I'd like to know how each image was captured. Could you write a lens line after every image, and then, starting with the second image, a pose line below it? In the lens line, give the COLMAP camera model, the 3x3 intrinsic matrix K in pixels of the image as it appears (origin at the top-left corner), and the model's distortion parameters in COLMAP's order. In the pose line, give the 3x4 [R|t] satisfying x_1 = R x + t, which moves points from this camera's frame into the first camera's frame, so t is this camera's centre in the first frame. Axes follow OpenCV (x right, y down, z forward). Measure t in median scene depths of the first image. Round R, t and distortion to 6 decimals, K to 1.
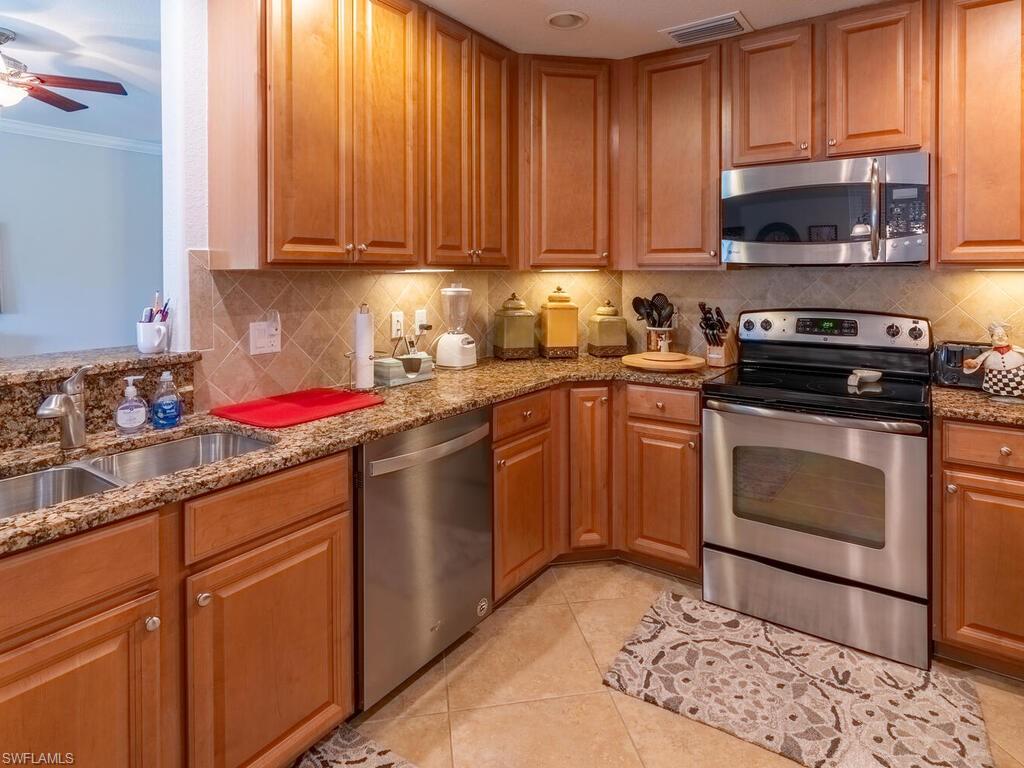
lens RADIAL K [[686.4, 0, 511.6], [0, 686.4, 367.7], [0, 0, 1]] dist [-0.000407, 0.002379]
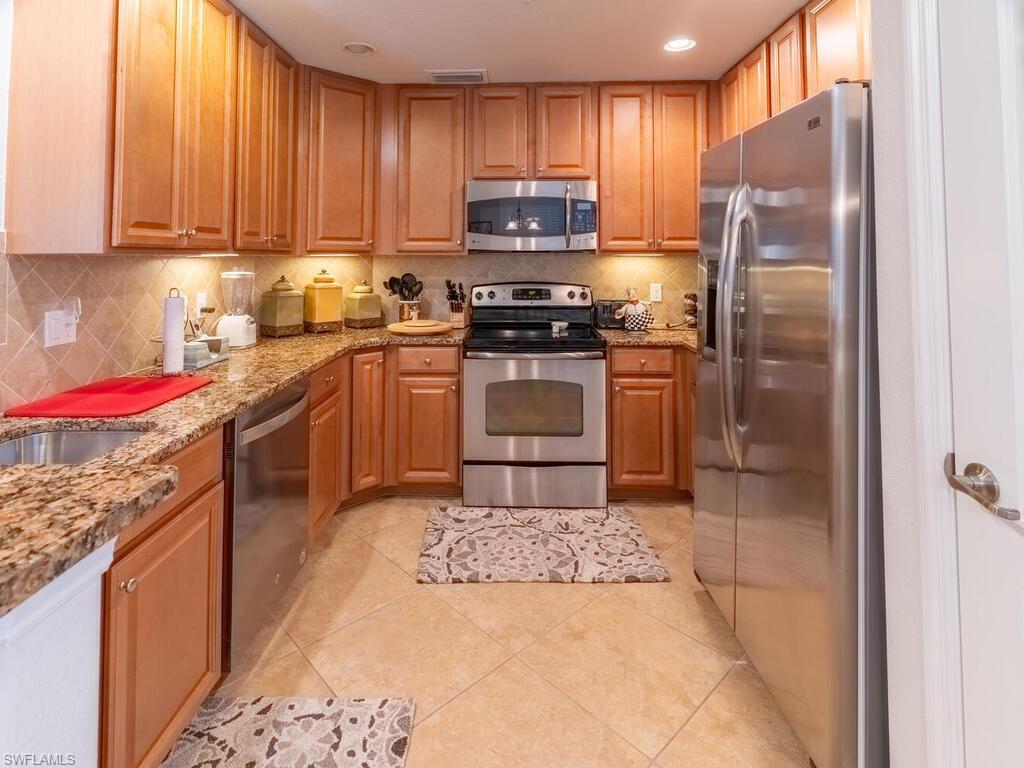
lens RADIAL K [[686.4, 0, 511.6], [0, 686.4, 367.7], [0, 0, 1]] dist [-0.000407, 0.002379]
pose [[0.778245, -0.100731, 0.619829, -0.472897], [0.087373, 0.994819, 0.051969, 0.015129], [-0.621853, 0.013712, 0.783014, -0.102461]]
